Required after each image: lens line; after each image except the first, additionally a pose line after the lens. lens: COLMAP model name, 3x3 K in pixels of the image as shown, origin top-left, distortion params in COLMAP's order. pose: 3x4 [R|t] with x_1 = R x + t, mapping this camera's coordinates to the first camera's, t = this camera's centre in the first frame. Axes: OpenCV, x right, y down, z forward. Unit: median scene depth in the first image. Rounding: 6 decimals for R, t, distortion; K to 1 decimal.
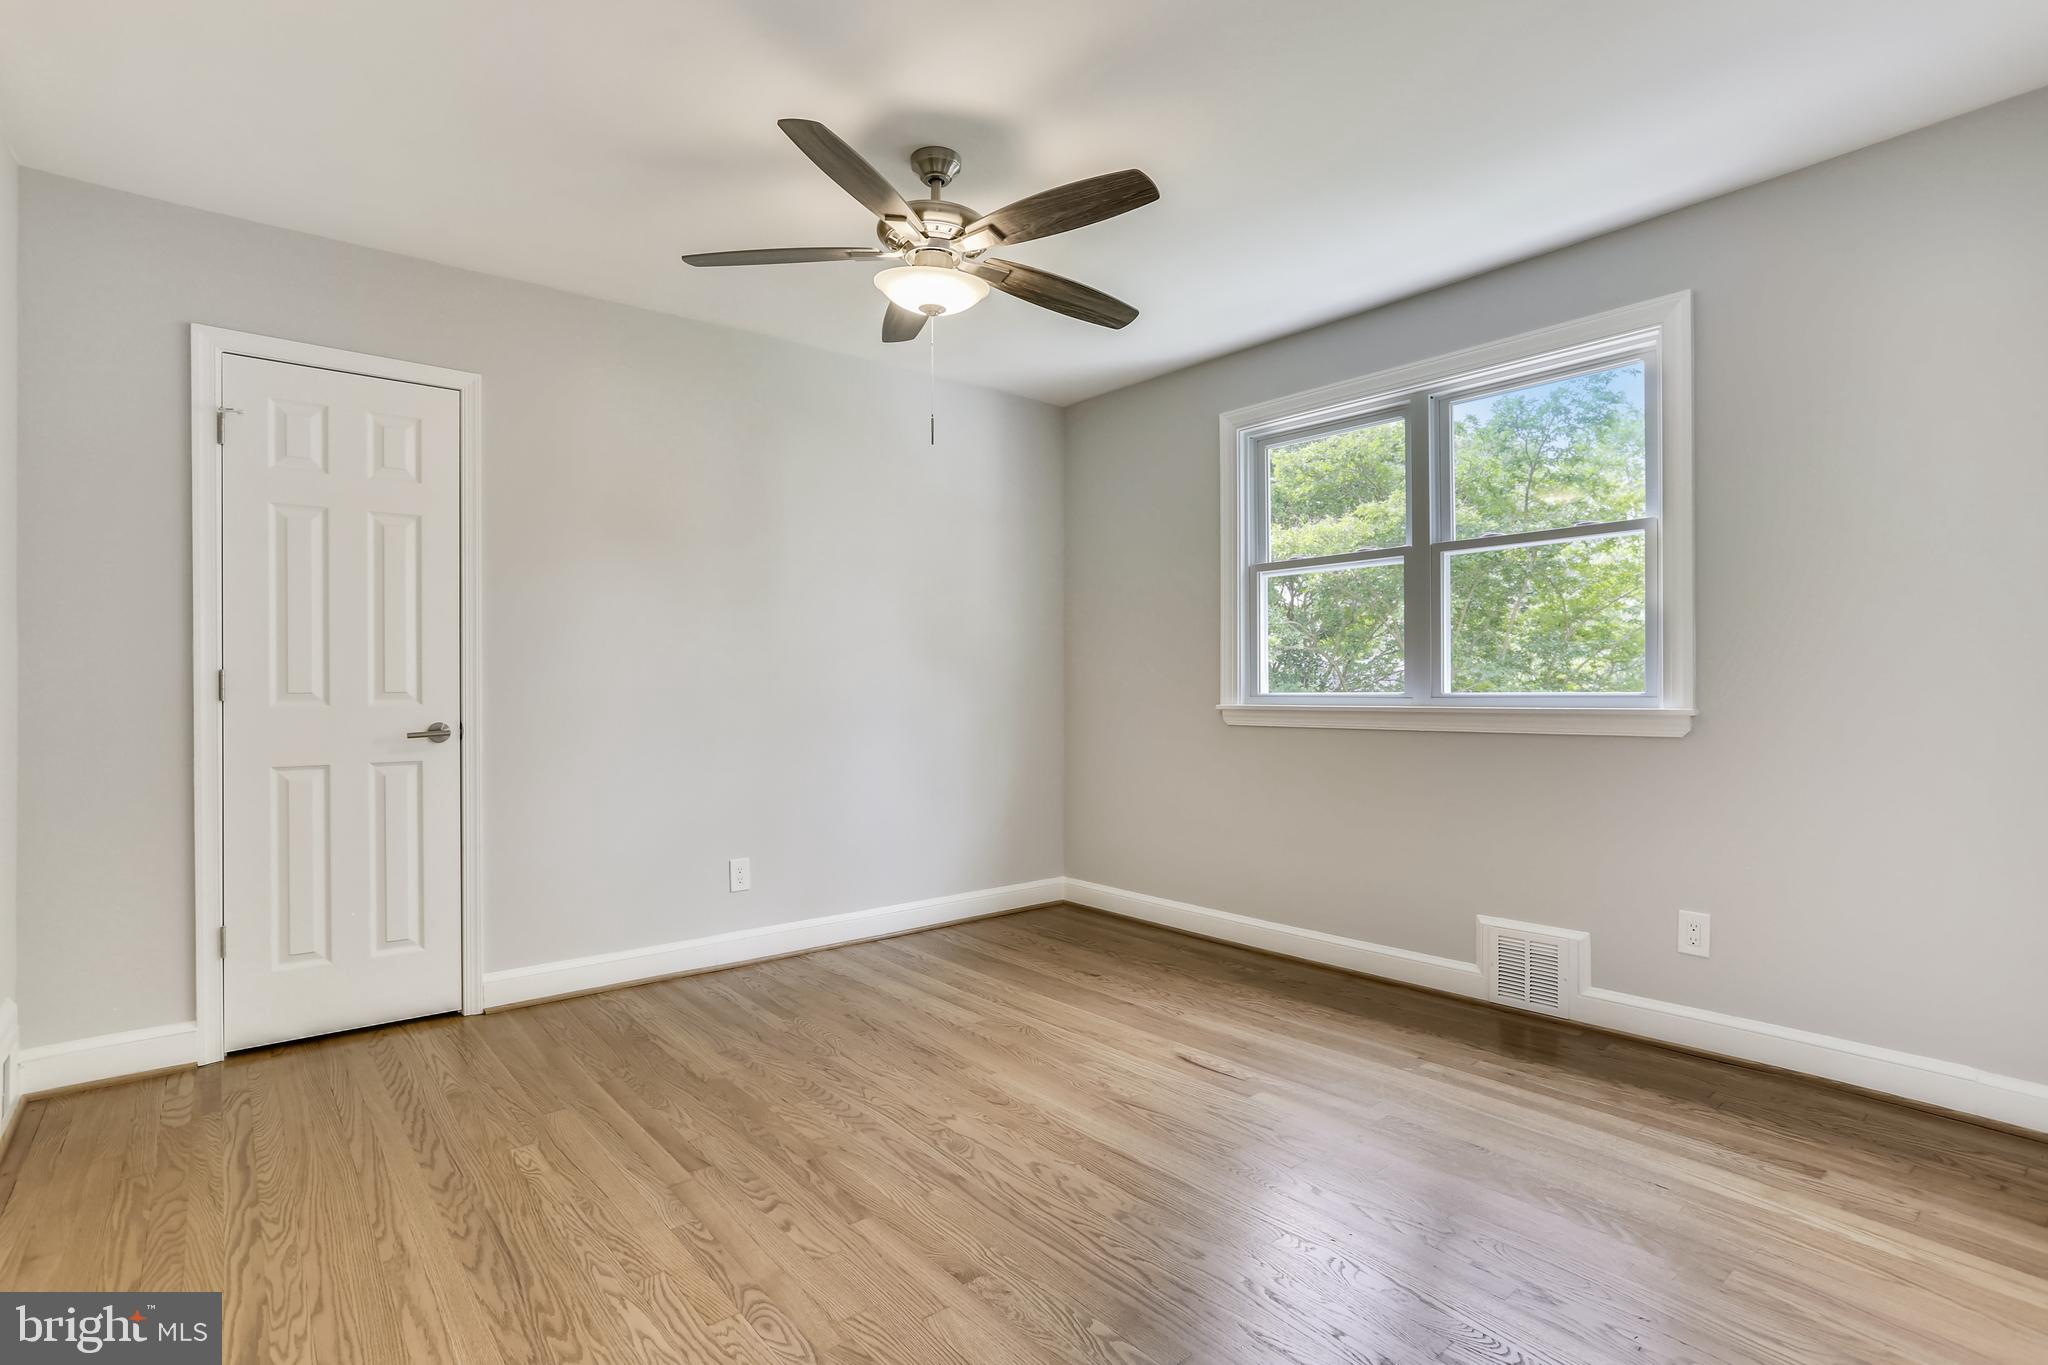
lens RADIAL K [[1010.6, 0, 1022.1], [0, 1010.6, 682.1], [0, 0, 1]] dist [-0.018268, 0.003782]
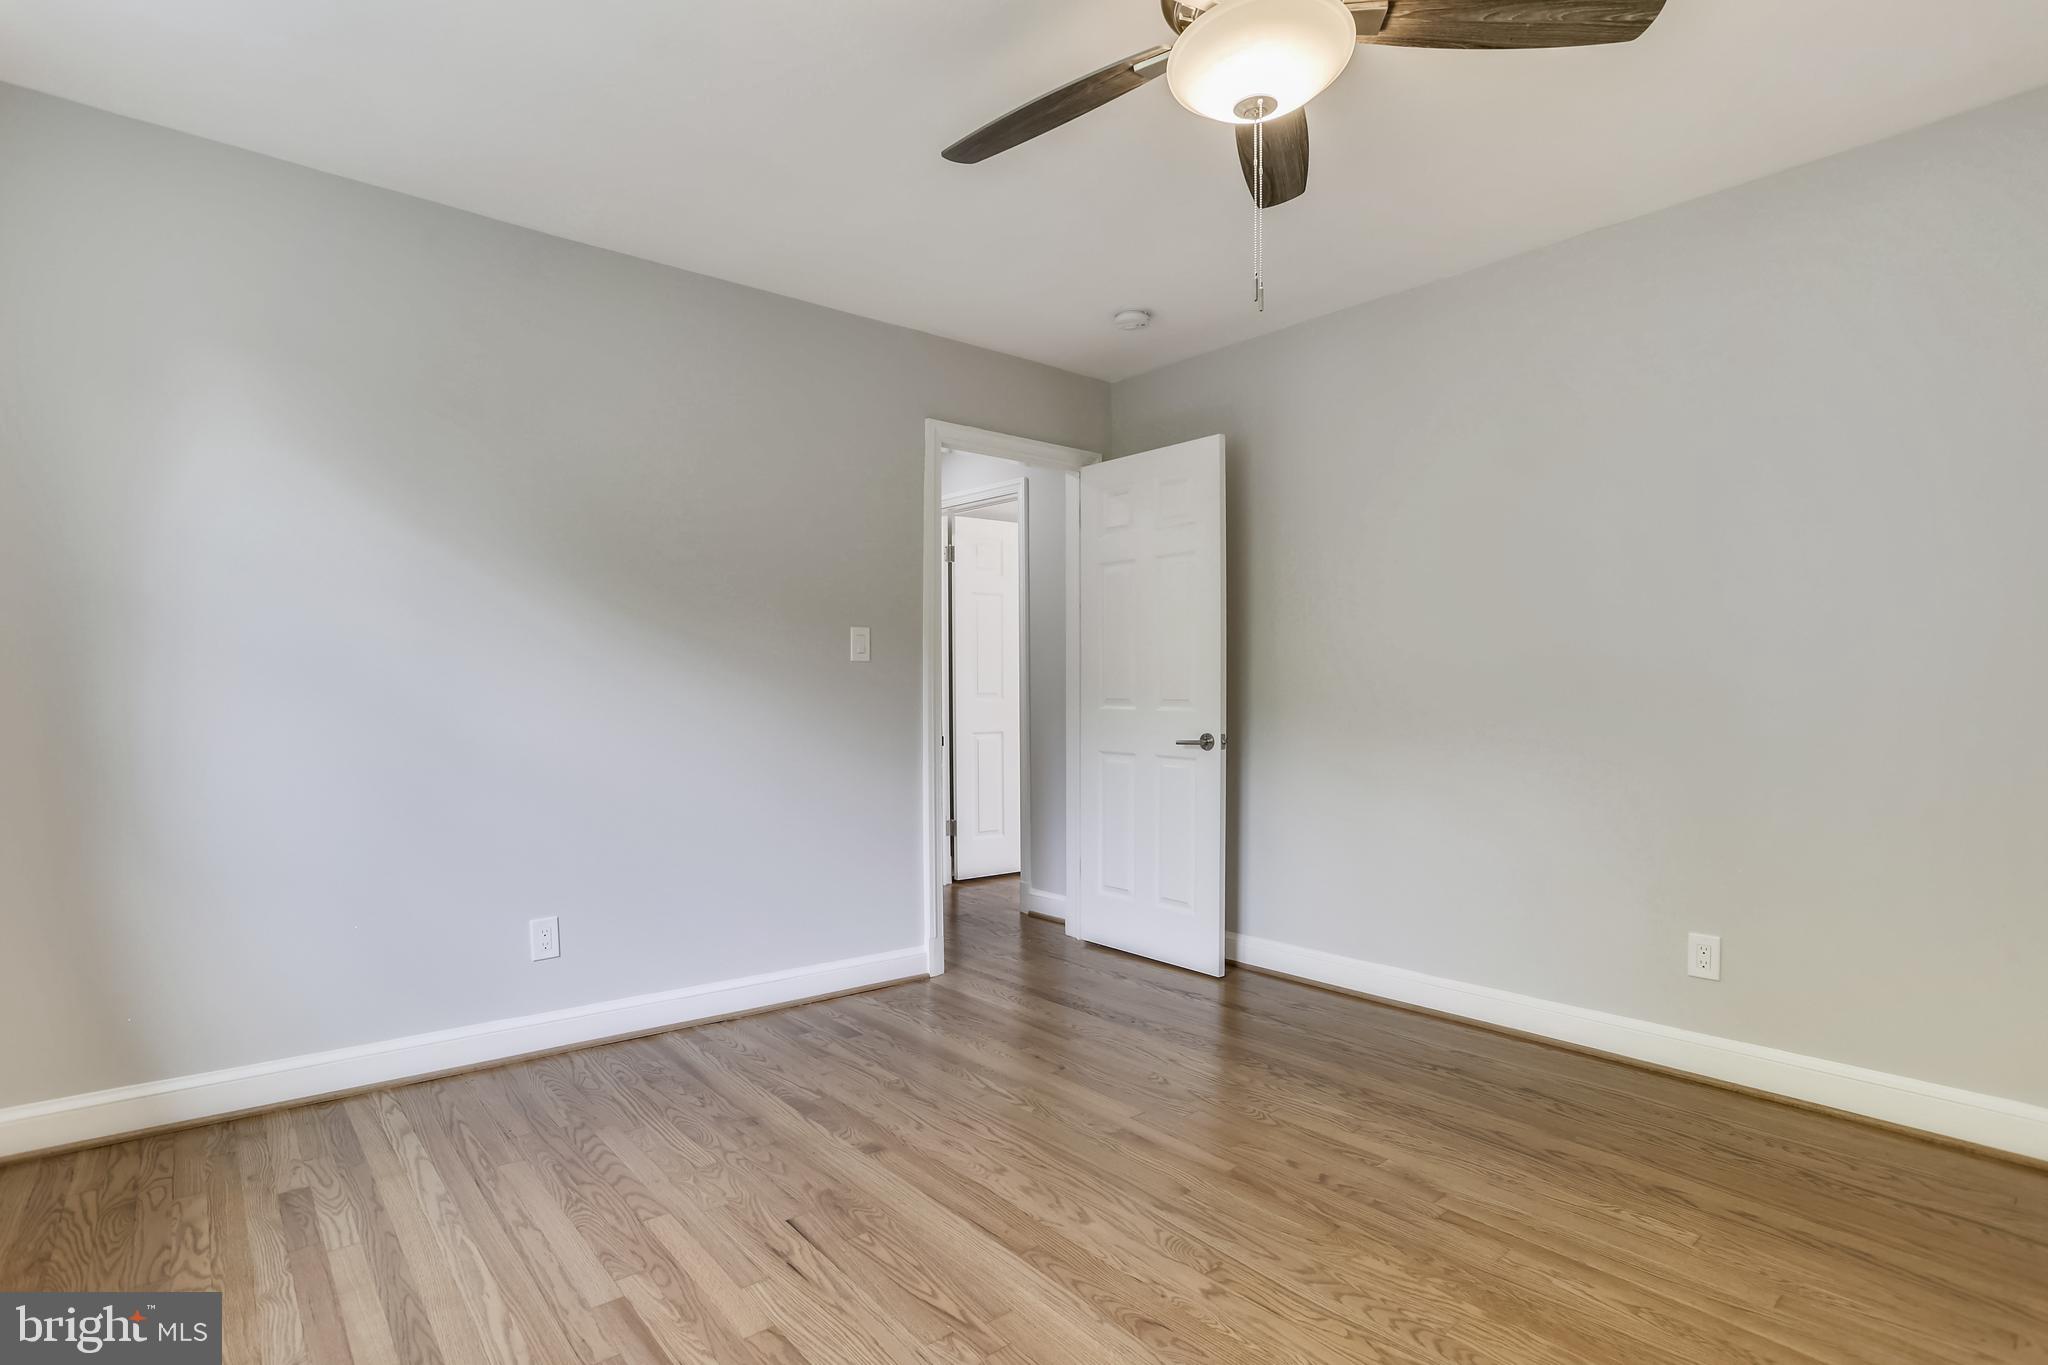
lens RADIAL K [[1010.6, 0, 1020.5], [0, 1010.6, 683.6], [0, 0, 1]] dist [-0.018268, 0.003782]
pose [[-0.999811, 0.006394, -0.018350, 0.085069], [0.006505, 0.999961, -0.006010, -0.004127], [0.018311, -0.006128, -0.999814, 1.927305]]
